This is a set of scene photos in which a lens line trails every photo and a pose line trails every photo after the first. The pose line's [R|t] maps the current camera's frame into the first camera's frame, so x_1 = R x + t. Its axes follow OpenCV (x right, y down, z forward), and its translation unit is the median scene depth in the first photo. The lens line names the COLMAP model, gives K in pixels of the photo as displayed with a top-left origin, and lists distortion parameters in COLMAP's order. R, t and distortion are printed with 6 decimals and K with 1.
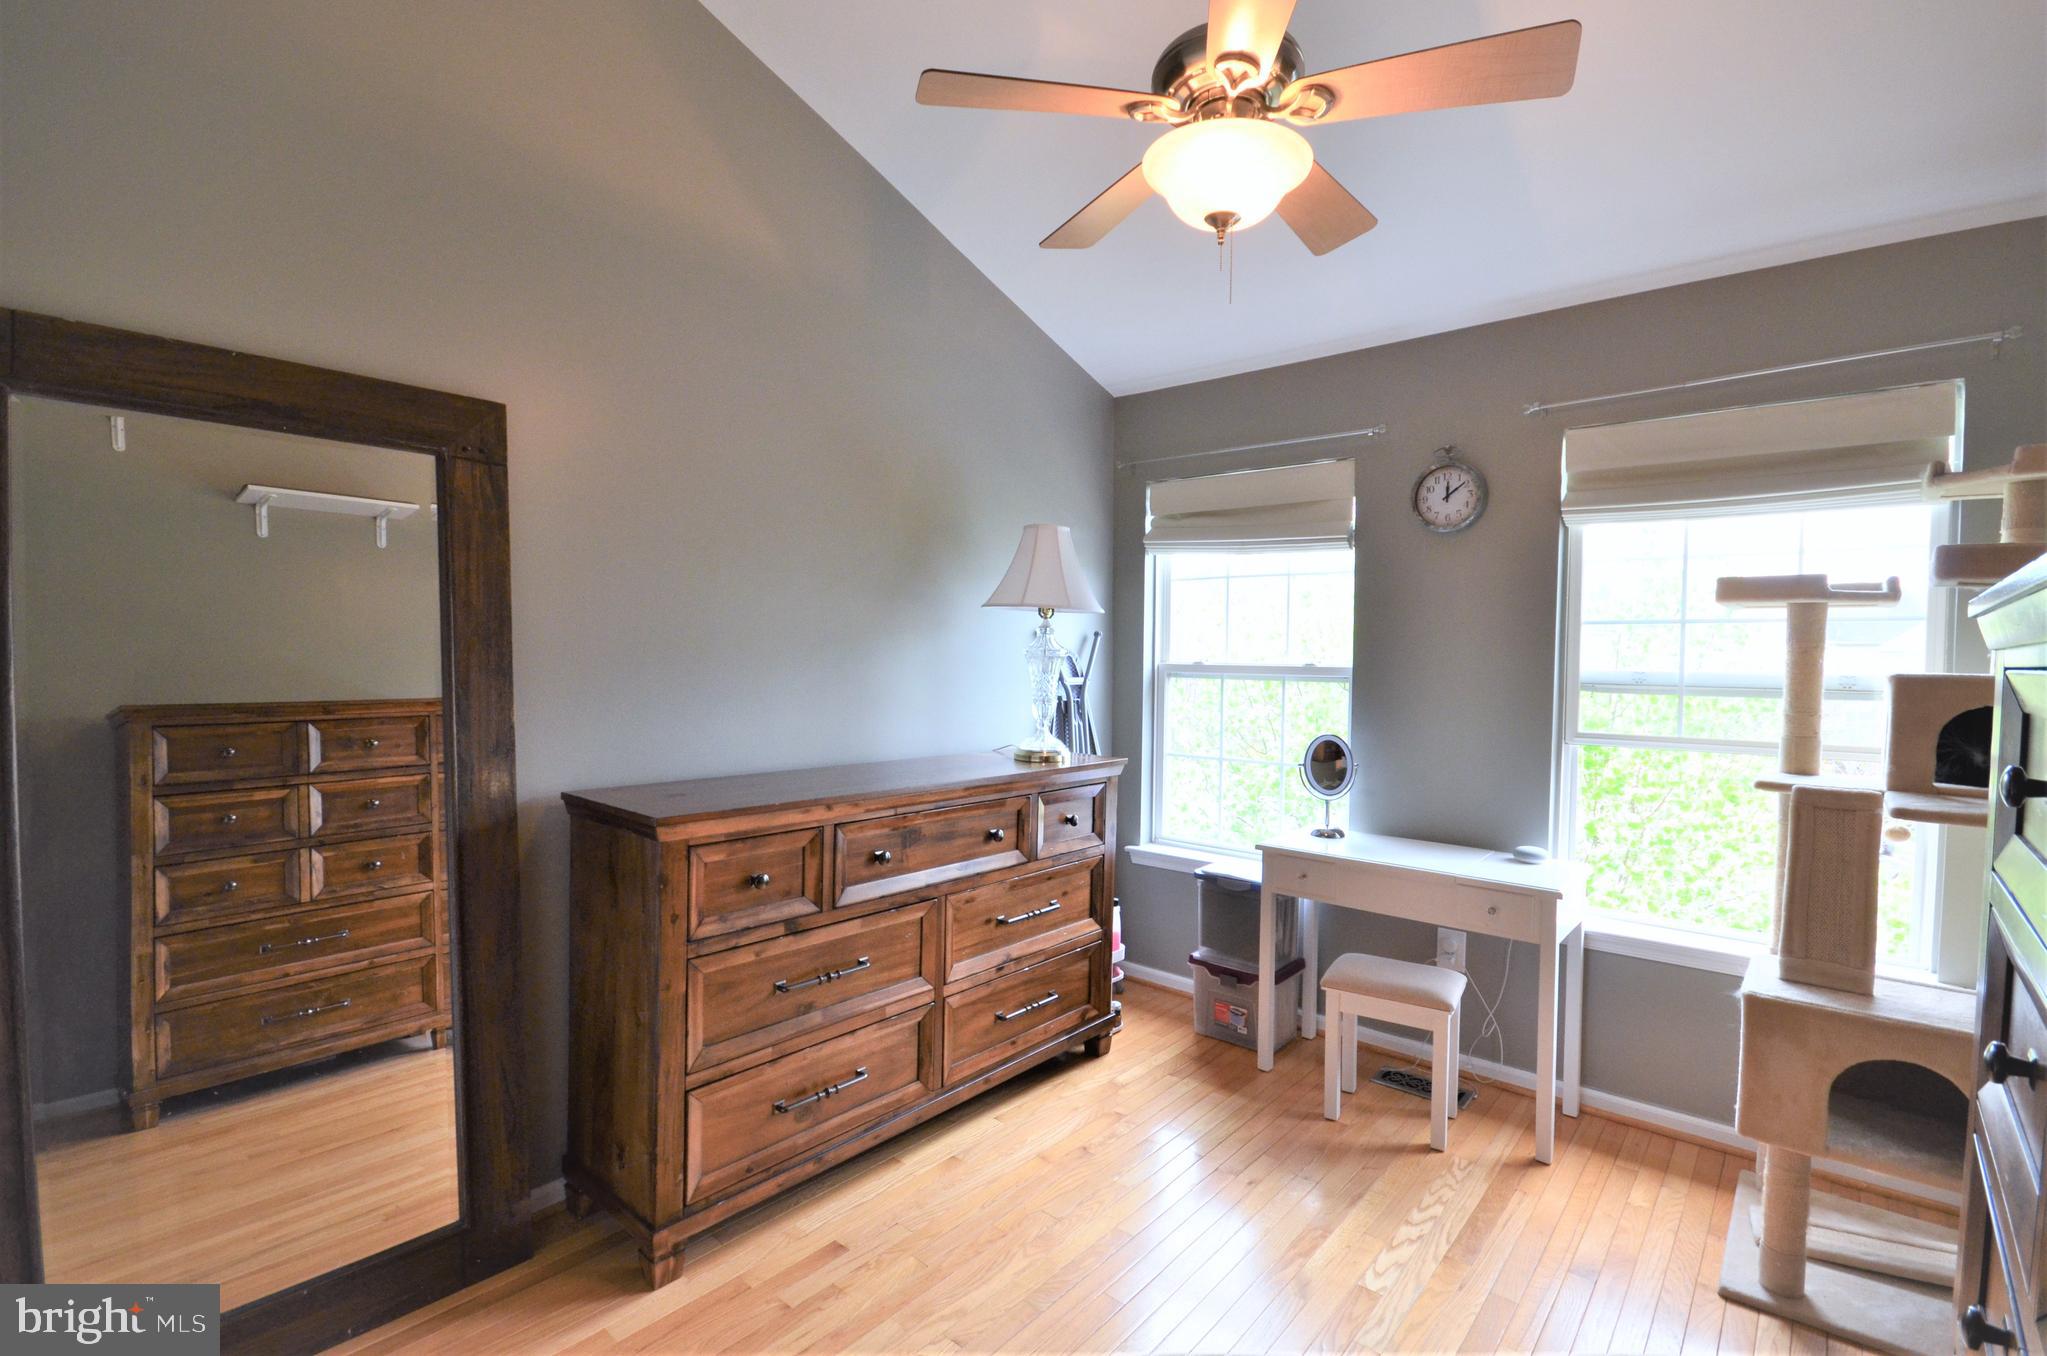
lens RADIAL K [[918.1, 0, 1034.7], [0, 918.1, 680.5], [0, 0, 1]] dist [-0.000864, -0.006657]
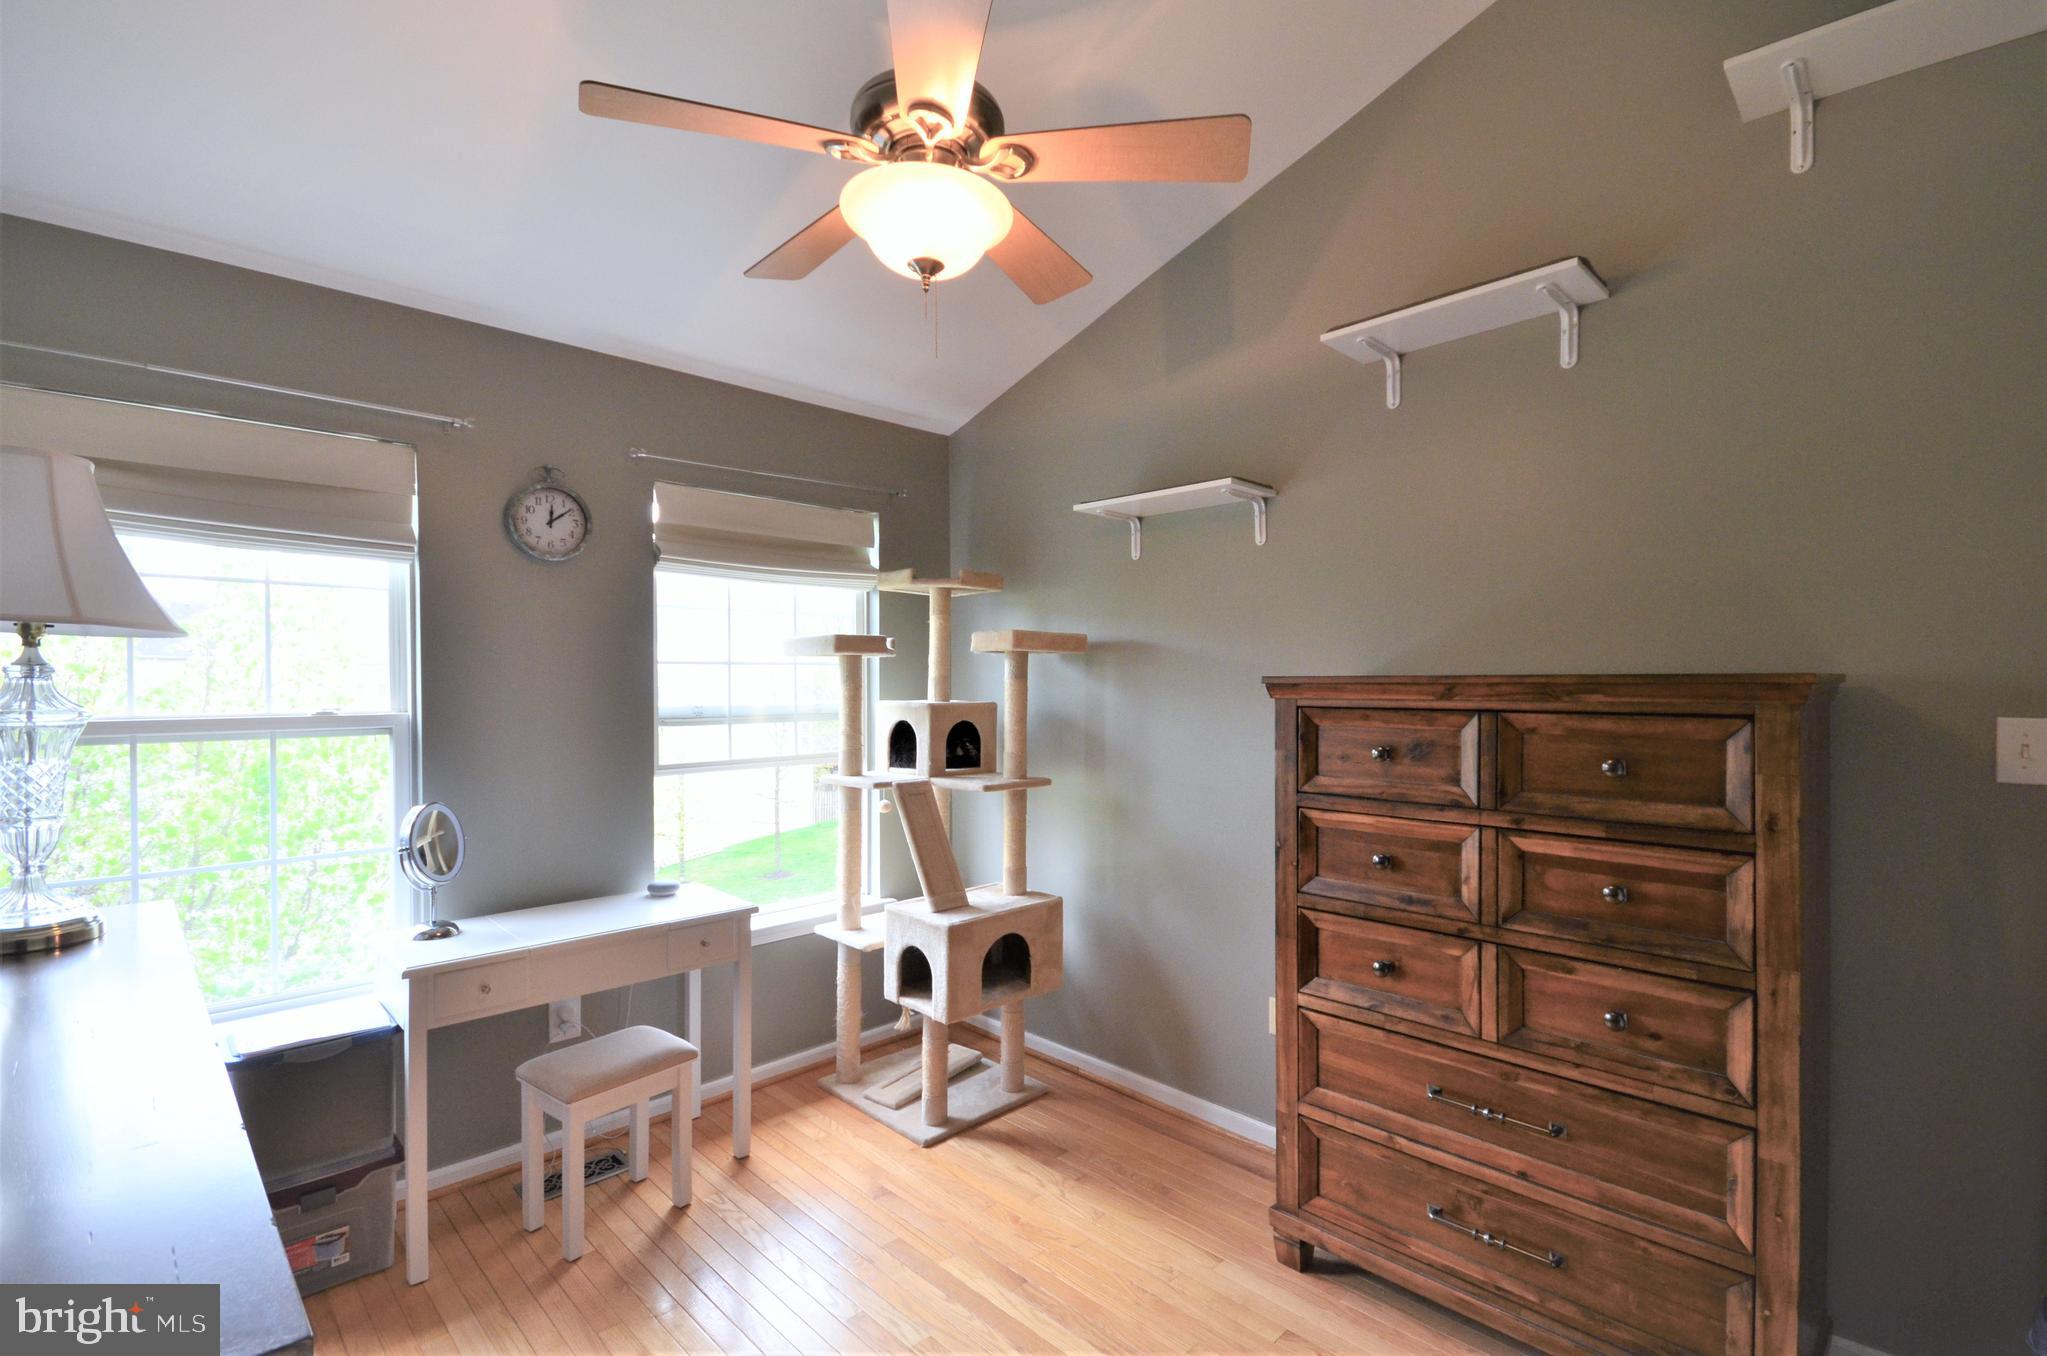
lens RADIAL K [[918.1, 0, 1035.6], [0, 918.1, 683.6], [0, 0, 1]] dist [-0.000864, -0.006657]
pose [[0.088604, -0.019132, 0.995883, -0.427095], [0.028690, 0.999450, 0.016648, -0.042614], [-0.995654, 0.027097, 0.089105, 0.459370]]
